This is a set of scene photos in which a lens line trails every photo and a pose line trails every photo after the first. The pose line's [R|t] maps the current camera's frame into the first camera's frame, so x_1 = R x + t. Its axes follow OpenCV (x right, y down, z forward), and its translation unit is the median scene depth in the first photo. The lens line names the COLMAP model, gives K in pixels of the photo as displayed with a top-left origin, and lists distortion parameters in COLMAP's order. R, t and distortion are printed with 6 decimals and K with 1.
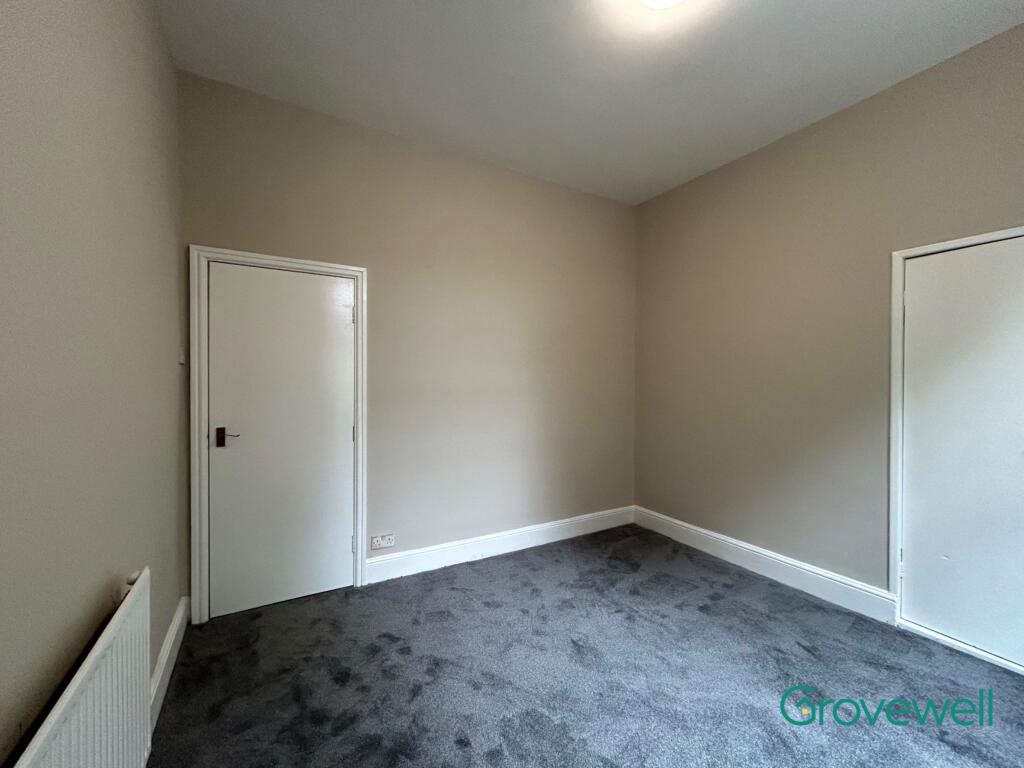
lens RADIAL K [[415.8, 0, 511.1], [0, 415.8, 383.8], [0, 0, 1]] dist [-0.000562, 0.000989]
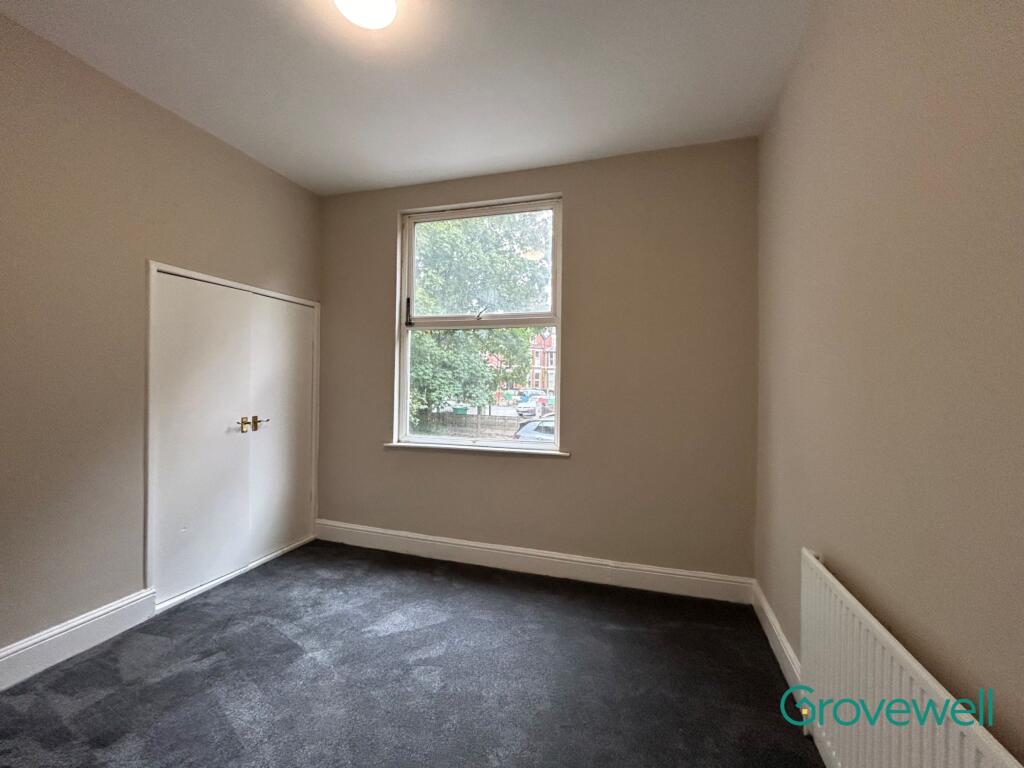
lens RADIAL K [[415.8, 0, 511.2], [0, 415.8, 382.7], [0, 0, 1]] dist [-0.000562, 0.000989]
pose [[-0.667725, -0.008305, 0.744362, -0.420630], [-0.004691, 0.999965, 0.006948, -0.020031], [-0.744393, 0.001147, -0.667741, 0.930080]]
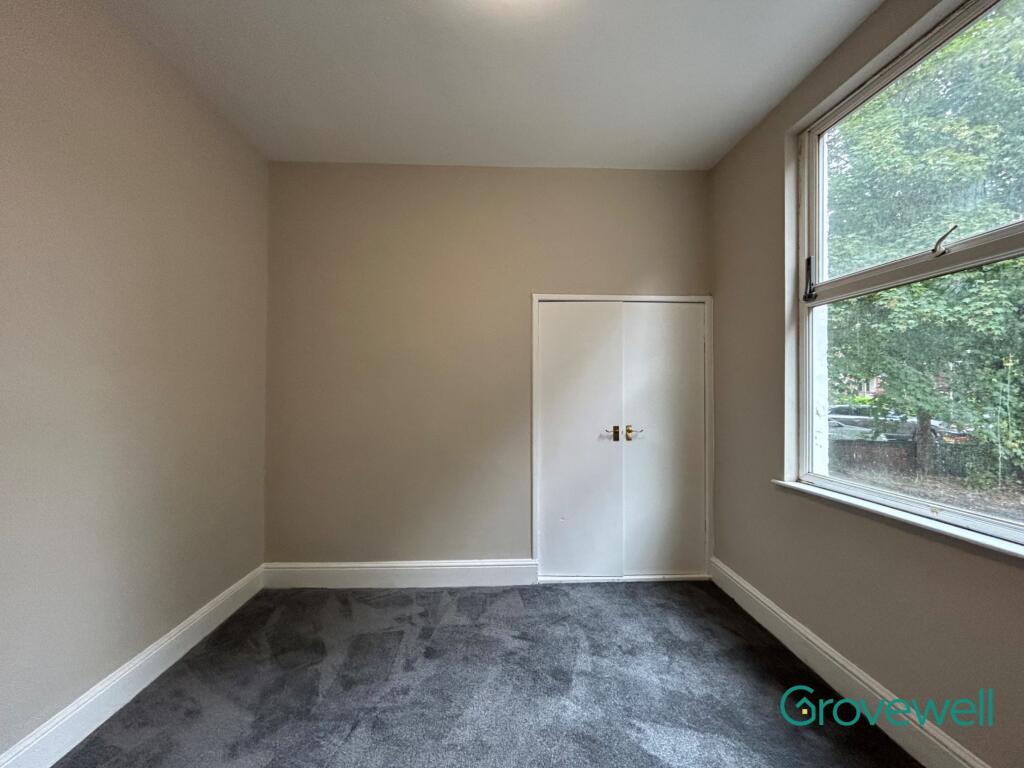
lens RADIAL K [[415.8, 0, 511.9], [0, 415.8, 381.9], [0, 0, 1]] dist [-0.000562, 0.000989]
pose [[0.468697, 0.020098, 0.883131, -0.233505], [0.007322, 0.999618, -0.026635, -0.006685], [-0.883329, 0.018950, 0.468371, 0.412384]]
